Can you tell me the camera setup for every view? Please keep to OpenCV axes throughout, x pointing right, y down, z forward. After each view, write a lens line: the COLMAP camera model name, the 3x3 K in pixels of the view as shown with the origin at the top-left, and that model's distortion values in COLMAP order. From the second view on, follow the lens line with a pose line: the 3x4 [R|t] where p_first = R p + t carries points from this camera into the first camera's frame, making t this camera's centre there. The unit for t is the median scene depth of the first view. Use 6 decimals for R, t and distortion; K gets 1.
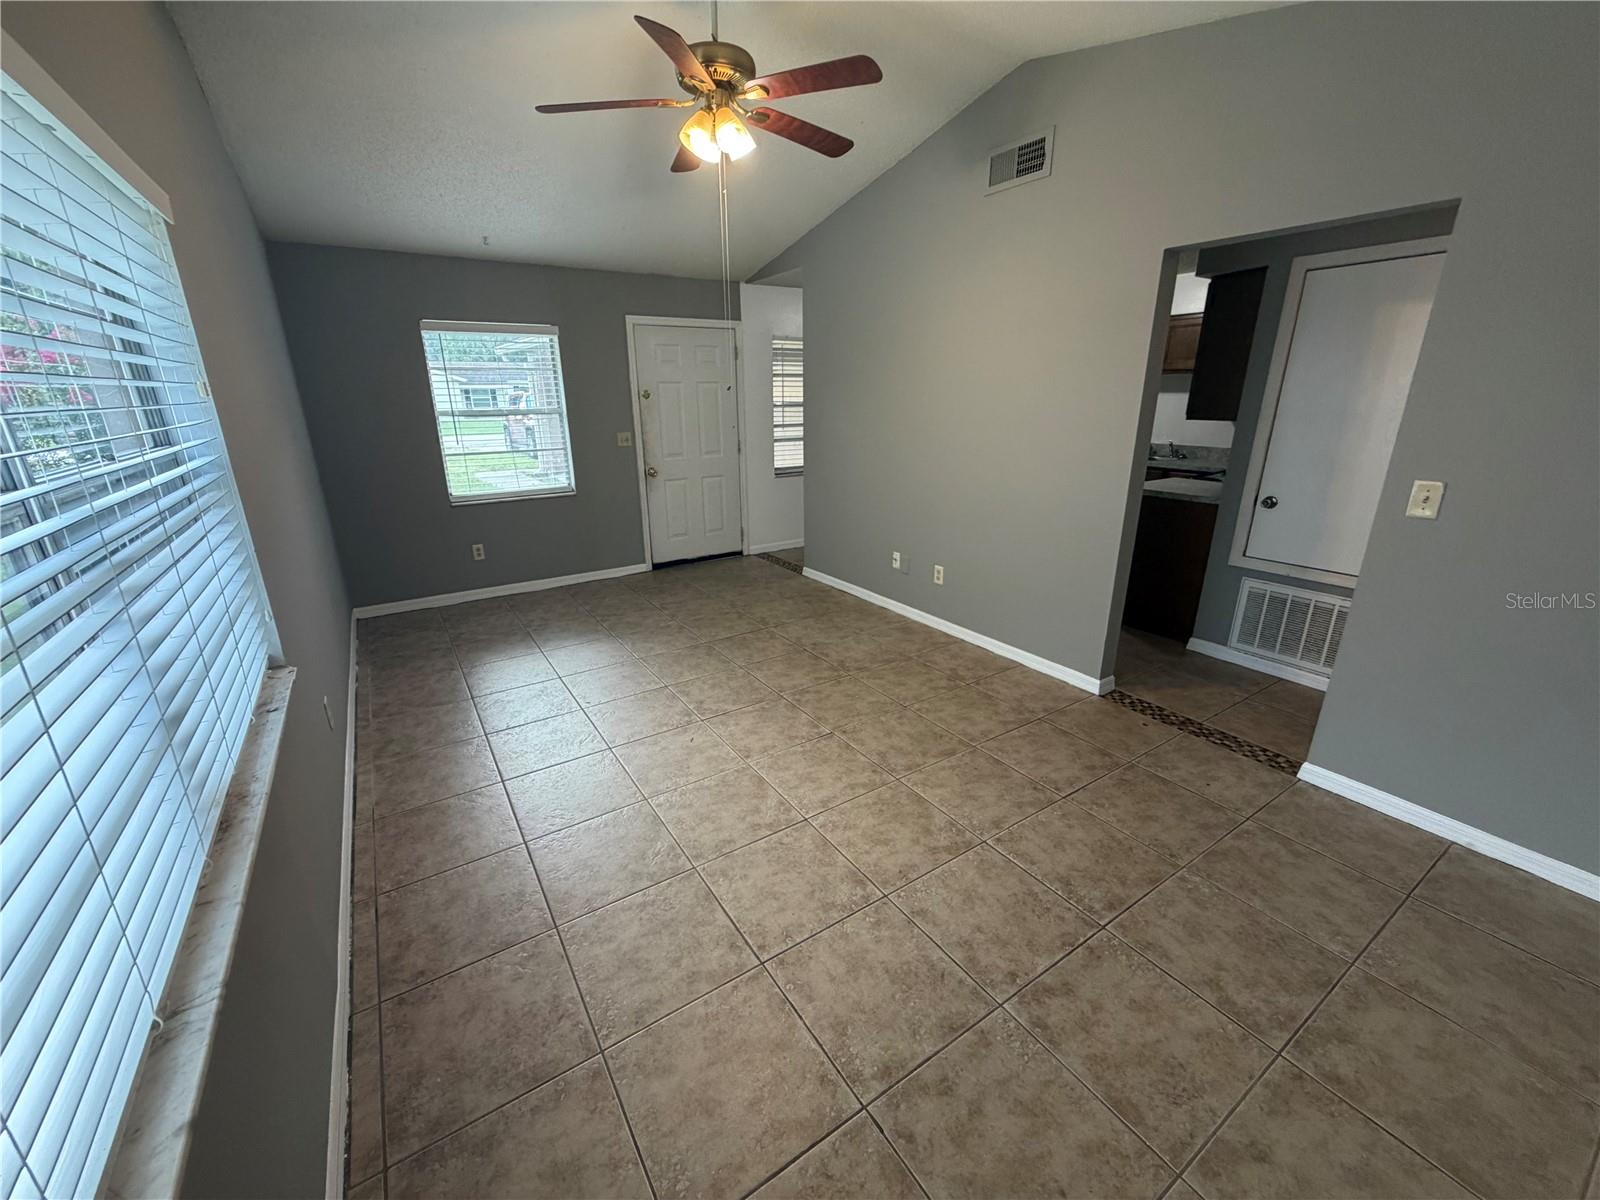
lens RADIAL K [[637.8, 0, 796.2], [0, 637.8, 597.4], [0, 0, 1]] dist [0.001664, -0.000002]
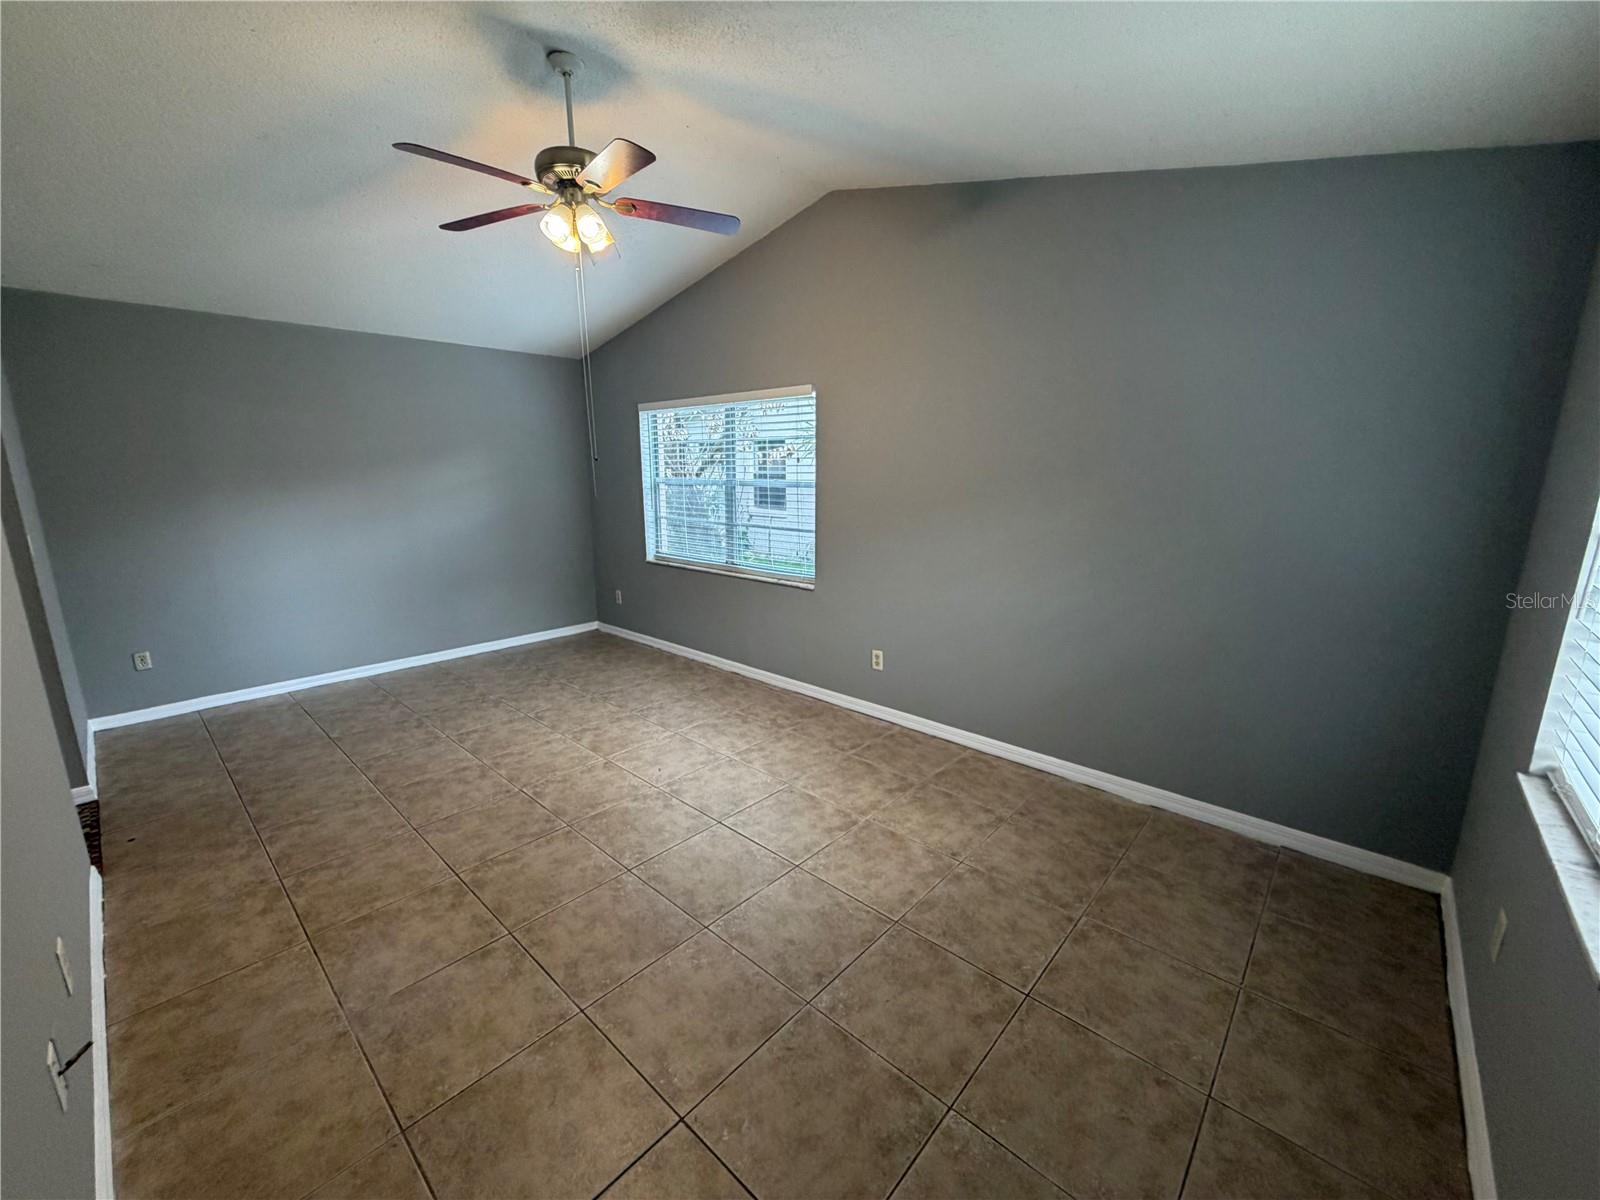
lens RADIAL K [[637.8, 0, 796.2], [0, 637.8, 597.4], [0, 0, 1]] dist [0.001664, -0.000002]
pose [[-0.966902, 0.060503, -0.247870, -0.131586], [-0.070560, 0.870185, 0.487647, -0.573217], [0.245196, 0.488996, -0.837115, 1.782042]]
